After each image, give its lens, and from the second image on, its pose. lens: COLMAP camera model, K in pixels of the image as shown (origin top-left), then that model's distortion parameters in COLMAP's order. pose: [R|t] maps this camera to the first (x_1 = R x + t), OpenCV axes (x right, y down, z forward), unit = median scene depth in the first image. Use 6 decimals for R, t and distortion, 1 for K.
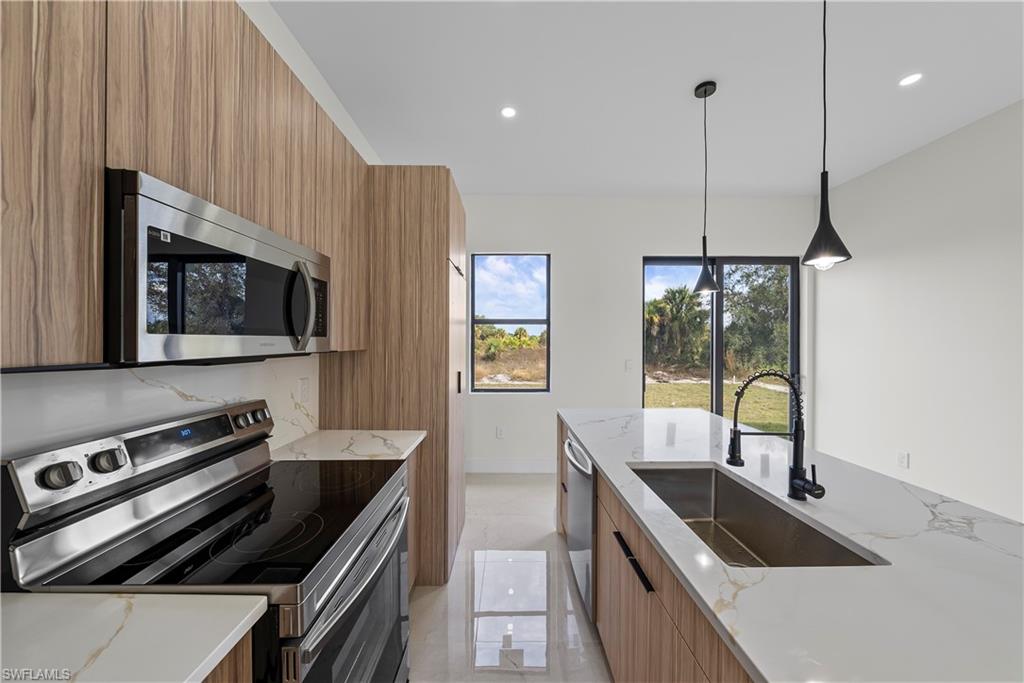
lens RADIAL K [[346.5, 0, 509.6], [0, 346.5, 340.3], [0, 0, 1]] dist [-0.001492, -0.000022]
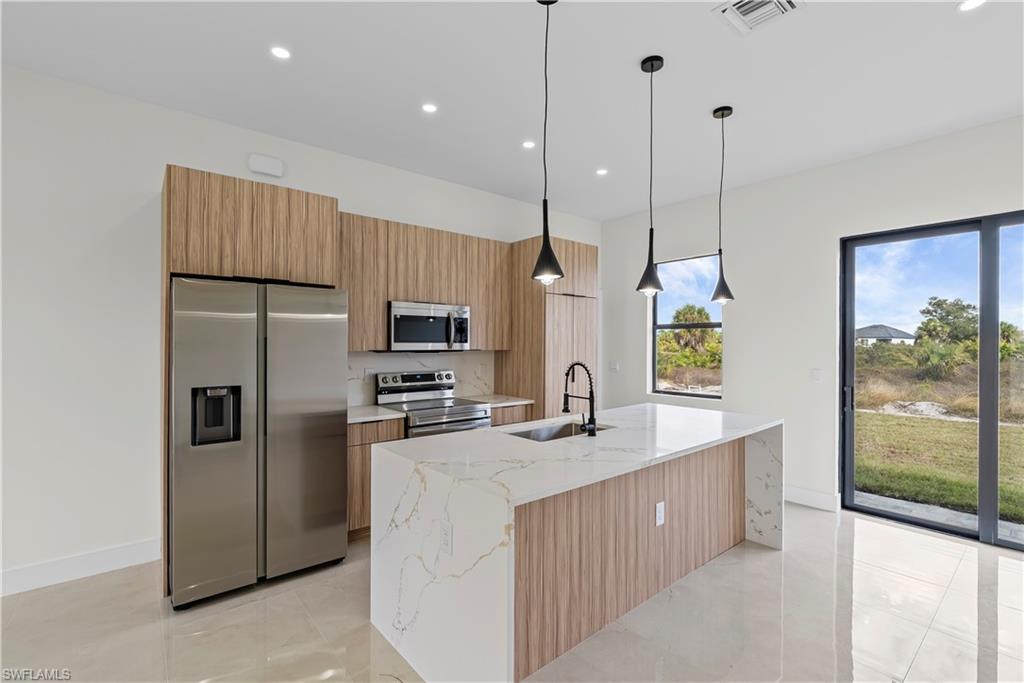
lens RADIAL K [[463.2, 0, 509.4], [0, 463.2, 344.8], [0, 0, 1]] dist [0.005068, 0.000176]
pose [[0.625332, 0.001031, -0.780358, 2.246326], [0.000264, 0.999999, 0.001533, -0.003281], [0.780358, -0.001164, 0.625331, -0.726948]]
